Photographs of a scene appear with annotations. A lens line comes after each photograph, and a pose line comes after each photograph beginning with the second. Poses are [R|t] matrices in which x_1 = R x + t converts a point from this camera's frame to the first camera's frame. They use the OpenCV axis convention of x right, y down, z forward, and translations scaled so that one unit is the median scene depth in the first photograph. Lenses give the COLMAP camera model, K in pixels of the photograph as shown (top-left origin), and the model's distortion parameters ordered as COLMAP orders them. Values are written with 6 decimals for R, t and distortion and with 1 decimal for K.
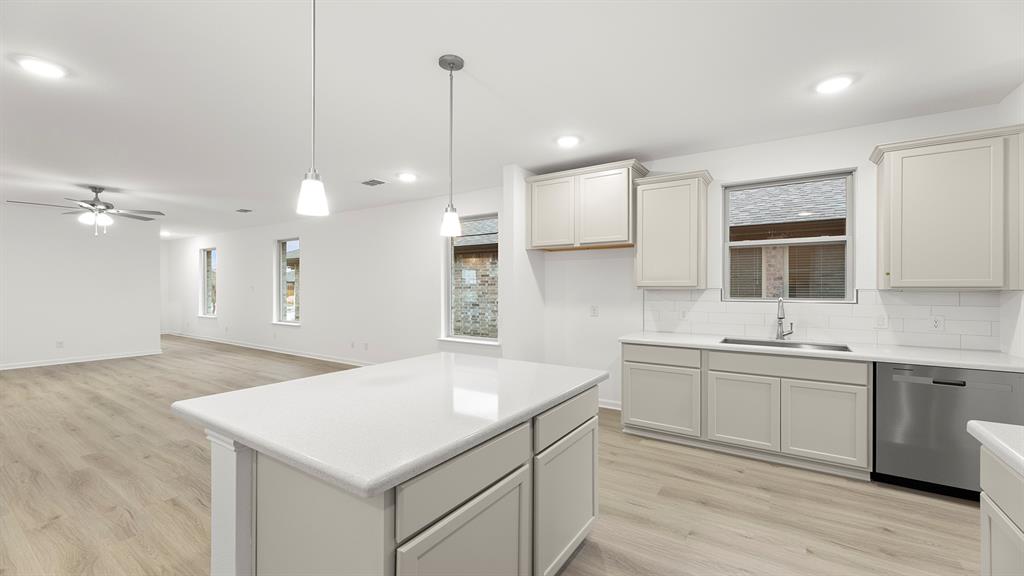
lens RADIAL K [[409.6, 0, 512.0], [0, 409.6, 288.0], [0, 0, 1]] dist [0.001156, 0.000077]
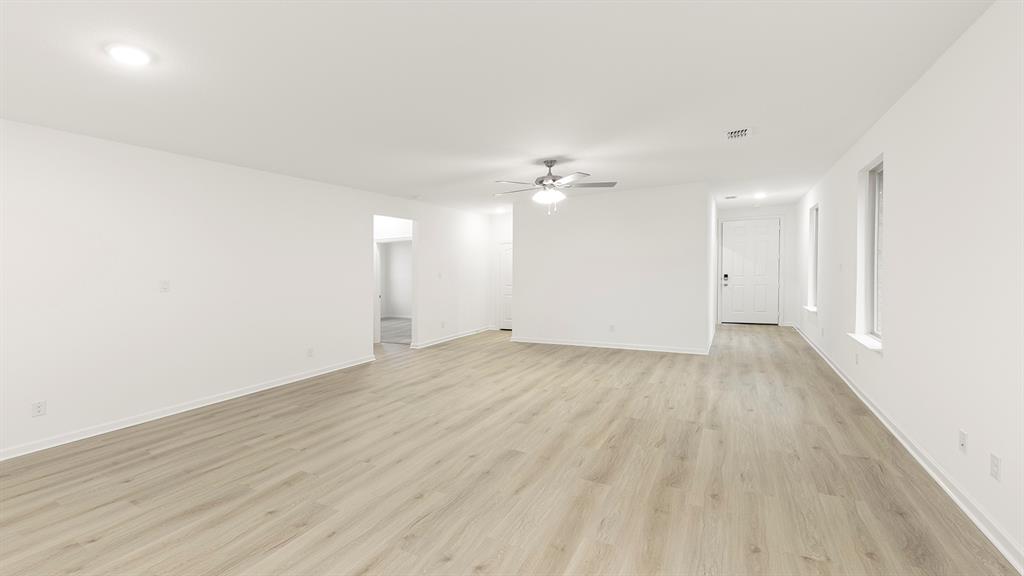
lens RADIAL K [[434.5, 0, 444.2], [0, 434.5, 272.7], [0, 0, 1]] dist [-0.001127, -0.000045]
pose [[0.016558, -0.001383, -0.999862, -0.109996], [0.014942, 0.999888, -0.001135, -0.006108], [0.999751, -0.014921, 0.016577, 1.230310]]
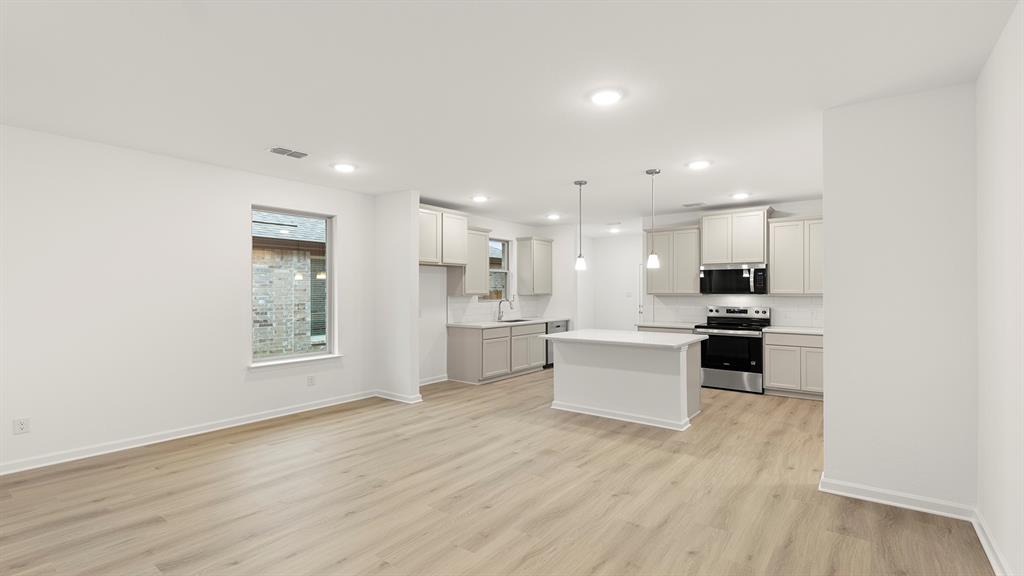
lens RADIAL K [[469.7, 0, 512.0], [0, 469.7, 288.0], [0, 0, 1]] dist [0.000172, 0.000055]
pose [[0.062779, 0.008632, 0.997990, -1.716209], [0.011229, 0.999893, -0.009354, -0.008843], [-0.997964, 0.011794, 0.062676, 0.839716]]
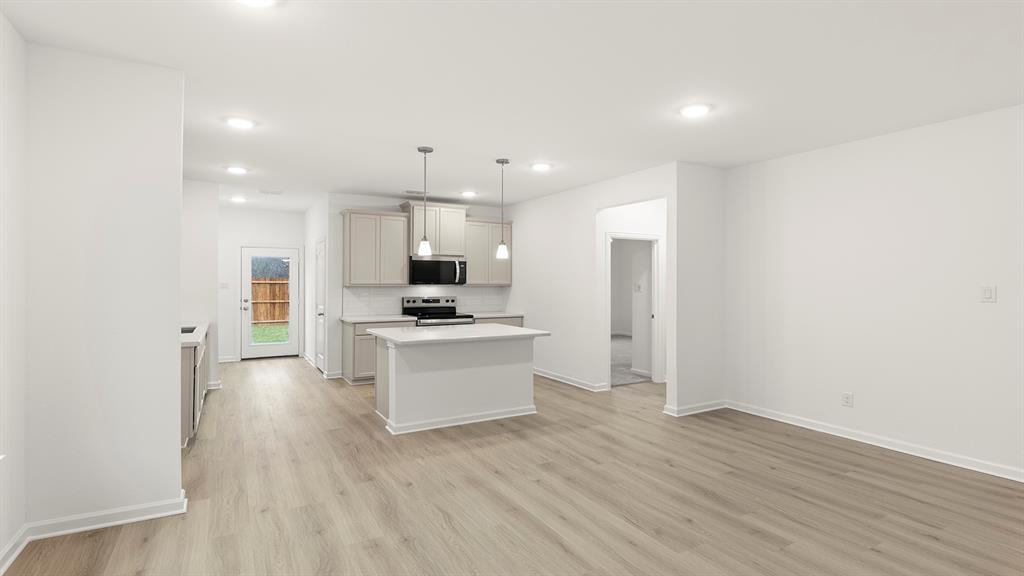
lens RADIAL K [[495.4, 0, 511.5], [0, 495.4, 273.2], [0, 0, 1]] dist [0.001853, 0.000123]
pose [[-0.895838, 0.005953, 0.444340, -0.949216], [0.002213, 0.999958, -0.008935, -0.020639], [-0.444375, -0.007021, -0.895813, 1.833993]]
